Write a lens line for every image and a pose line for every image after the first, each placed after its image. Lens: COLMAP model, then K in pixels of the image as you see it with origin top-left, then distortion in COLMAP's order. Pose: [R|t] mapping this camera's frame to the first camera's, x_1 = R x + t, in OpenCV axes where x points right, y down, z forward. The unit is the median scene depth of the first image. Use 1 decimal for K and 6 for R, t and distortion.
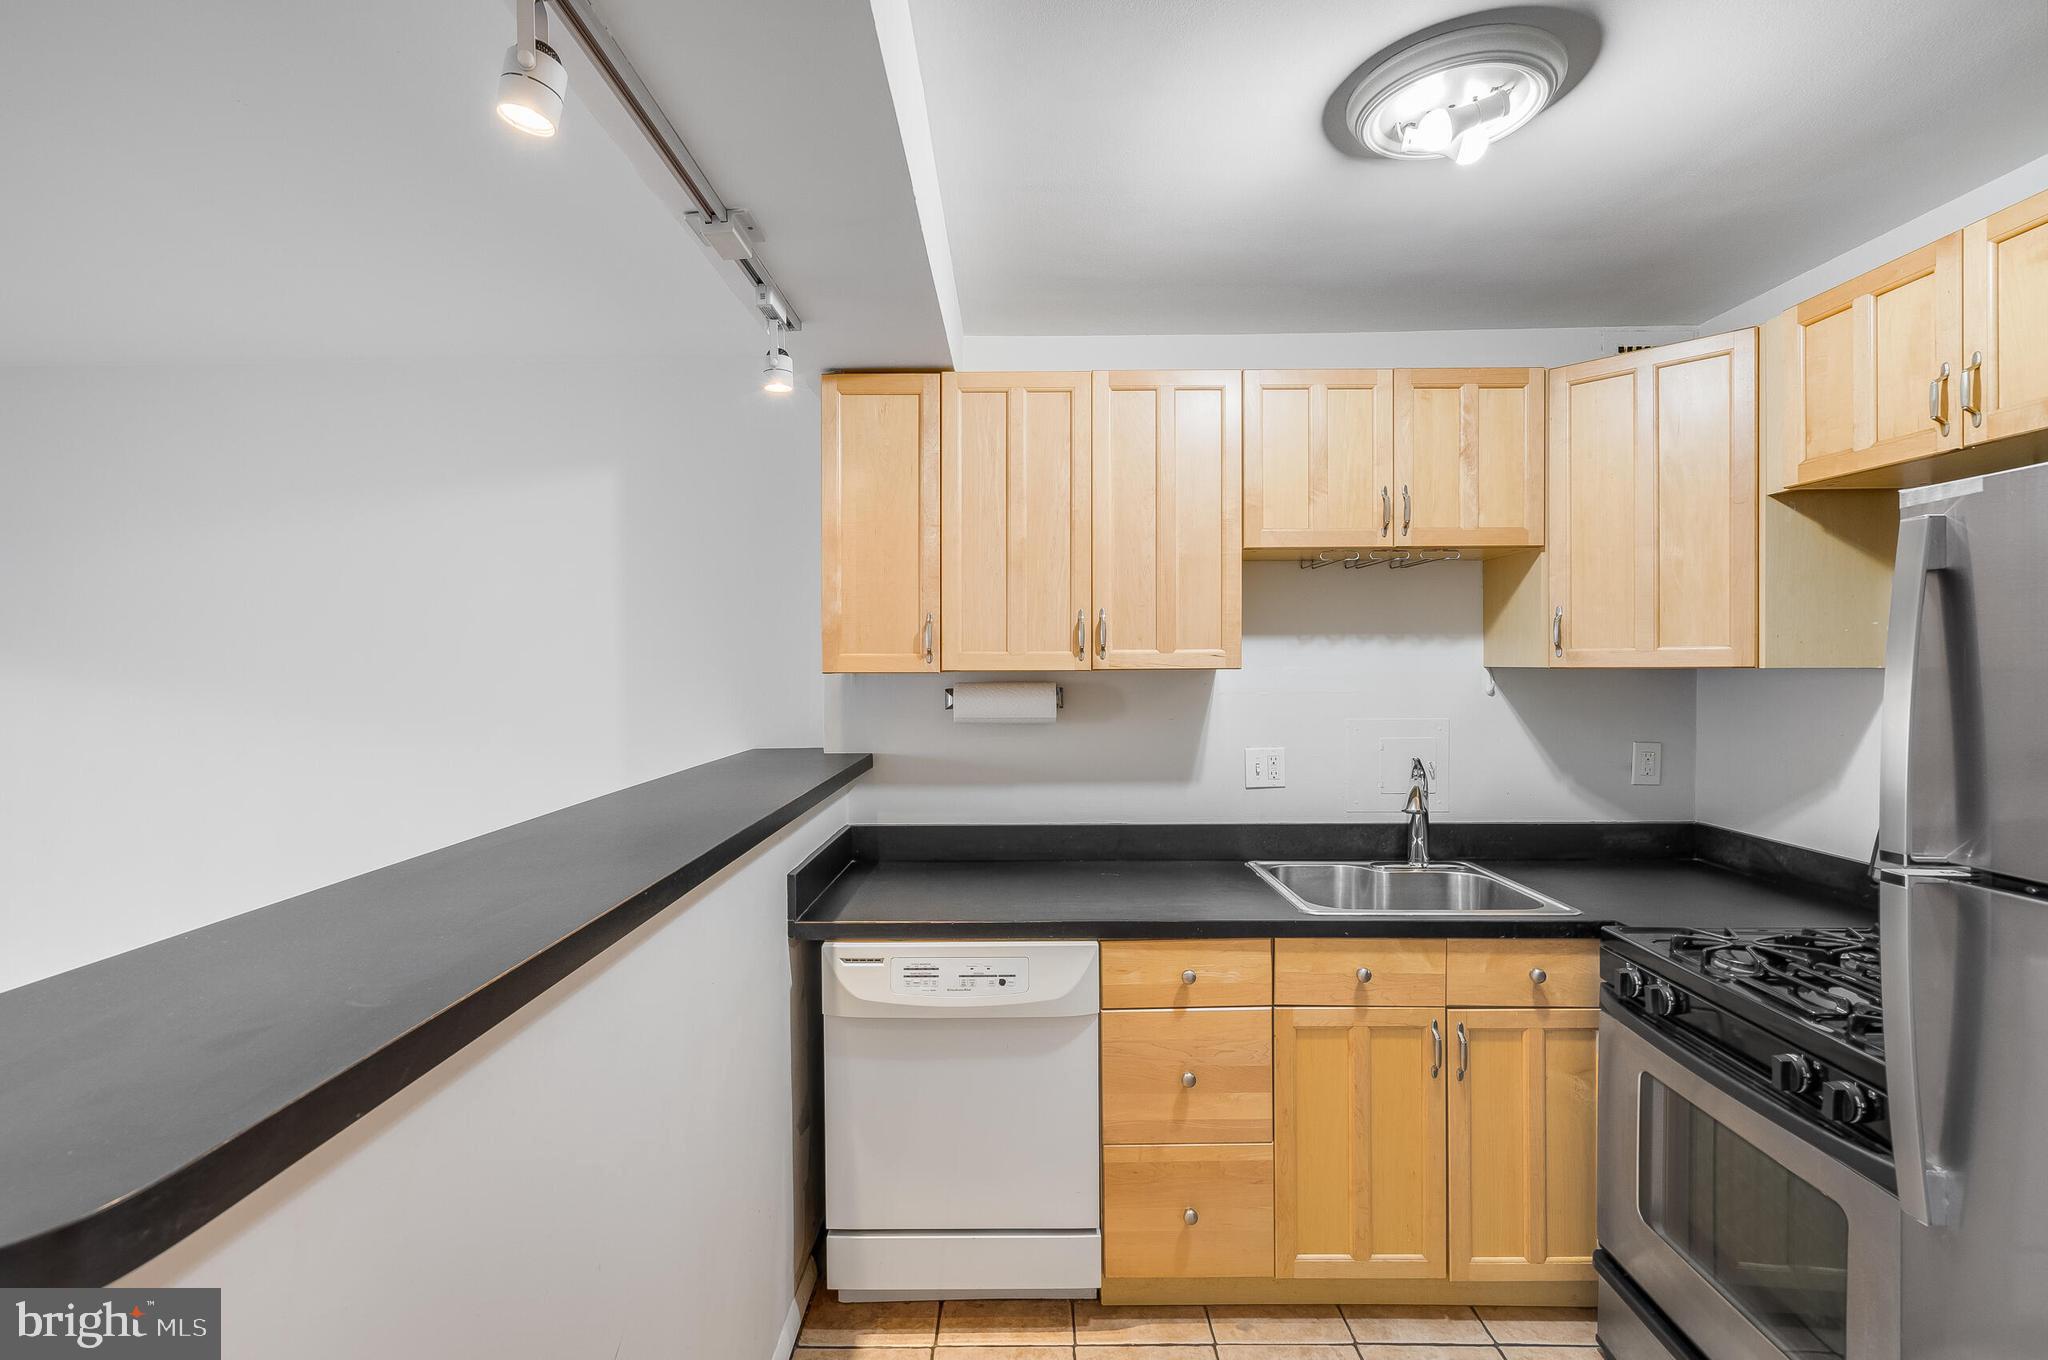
lens RADIAL K [[931.7, 0, 1003.9], [0, 931.7, 666.0], [0, 0, 1]] dist [-0.011055, 0.004161]
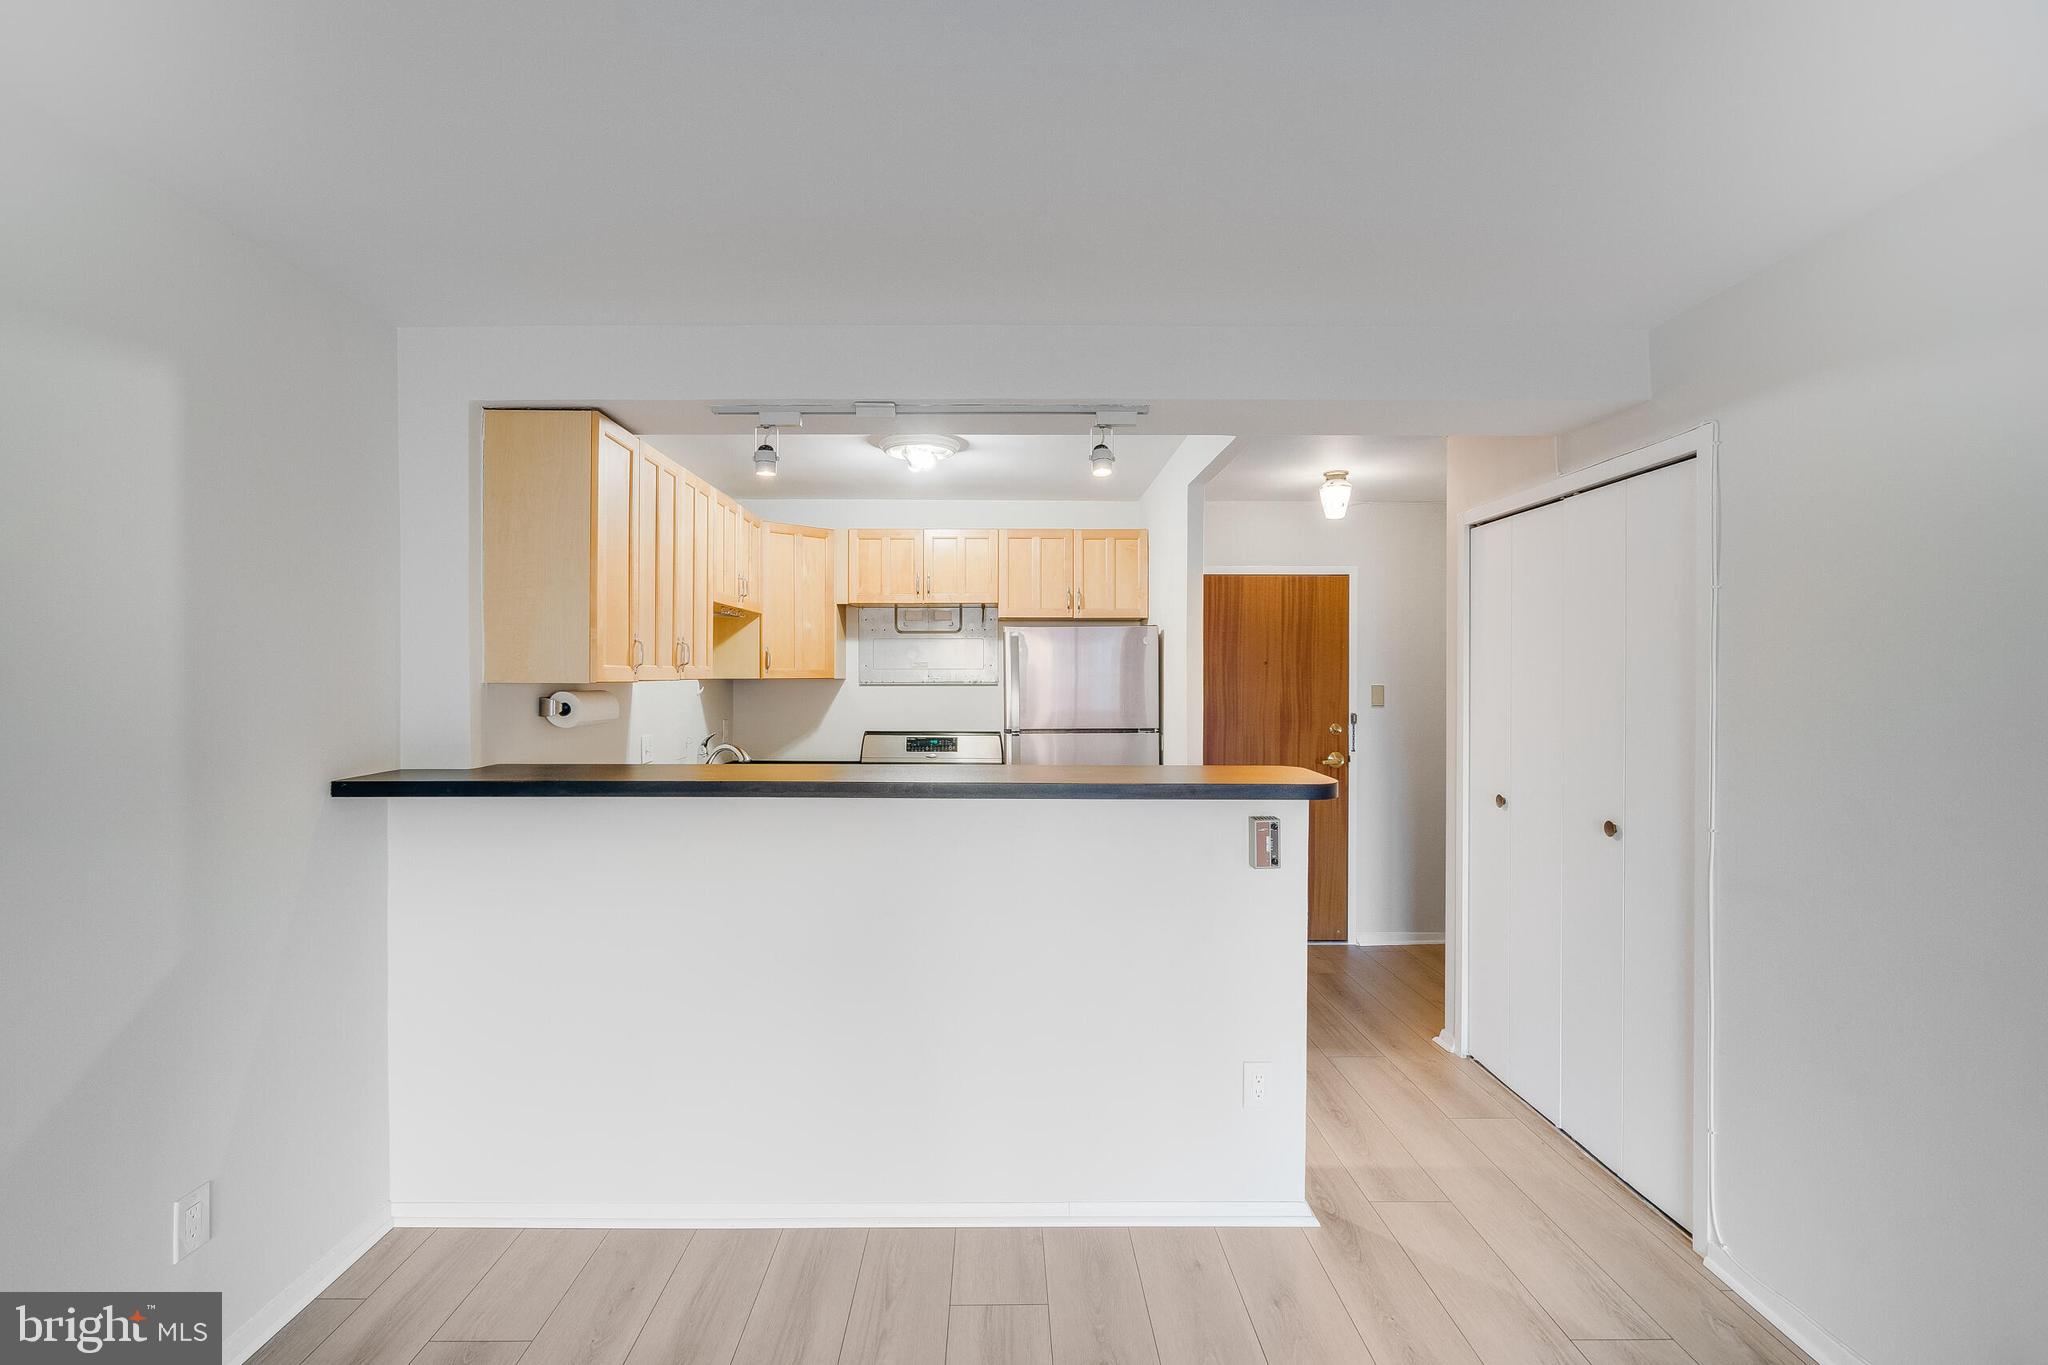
lens RADIAL K [[931.7, 0, 1010.7], [0, 931.7, 667.0], [0, 0, 1]] dist [-0.011055, 0.004161]
pose [[-0.024166, 0.015116, 0.999594, -1.500055], [0.004083, 0.999879, -0.015021, 0.009946], [-0.999700, 0.003719, -0.024225, 0.615587]]
